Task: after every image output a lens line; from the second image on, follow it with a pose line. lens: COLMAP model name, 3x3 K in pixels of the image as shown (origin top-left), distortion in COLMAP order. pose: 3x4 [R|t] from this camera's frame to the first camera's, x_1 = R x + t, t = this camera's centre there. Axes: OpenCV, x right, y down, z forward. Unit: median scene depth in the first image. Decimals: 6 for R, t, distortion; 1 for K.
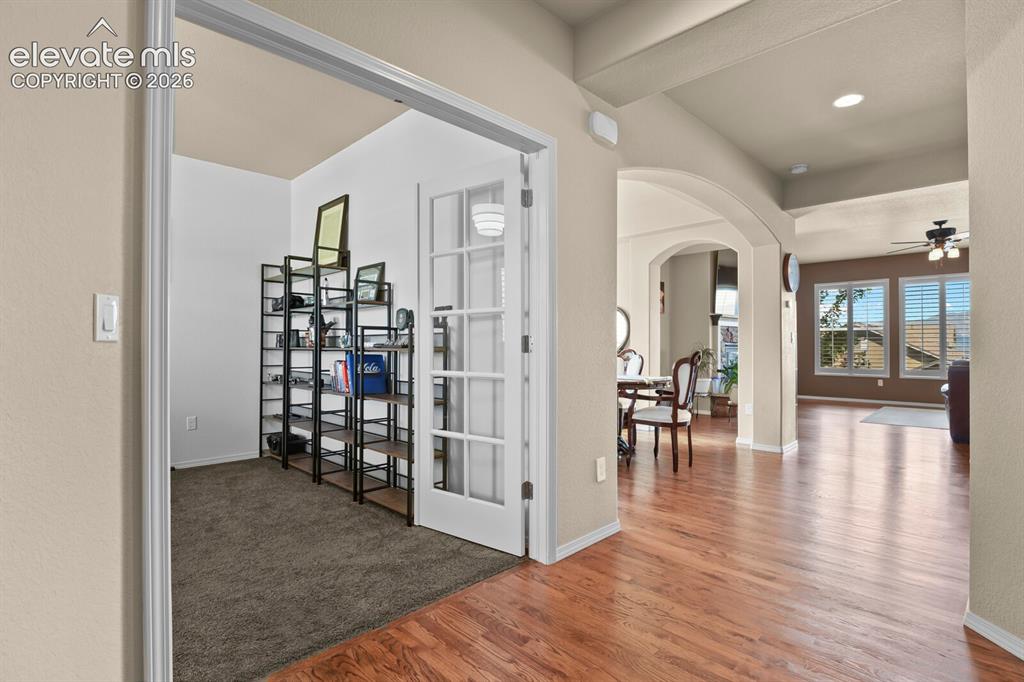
lens RADIAL K [[496.5, 0, 516.5], [0, 496.5, 340.3], [0, 0, 1]] dist [-0.003450, -0.005082]
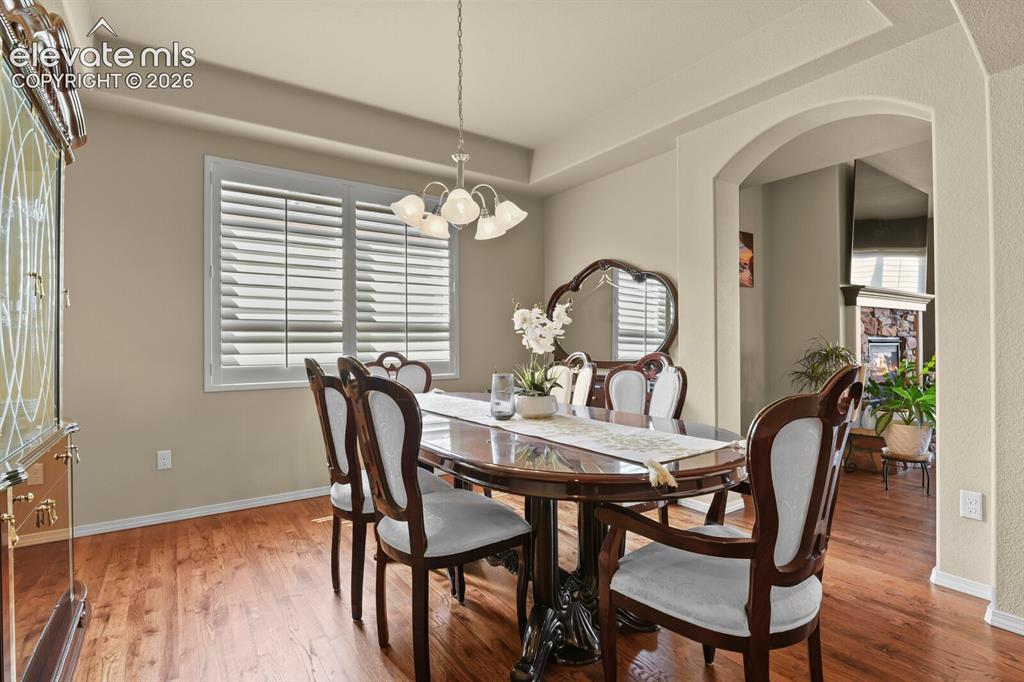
lens RADIAL K [[496.5, 0, 510.5], [0, 496.5, 342.0], [0, 0, 1]] dist [-0.003450, -0.005082]
pose [[0.982729, -0.010904, -0.184730, 0.129217], [0.012336, 0.999902, 0.006601, 0.002227], [0.184640, -0.008766, 0.982767, 0.387389]]
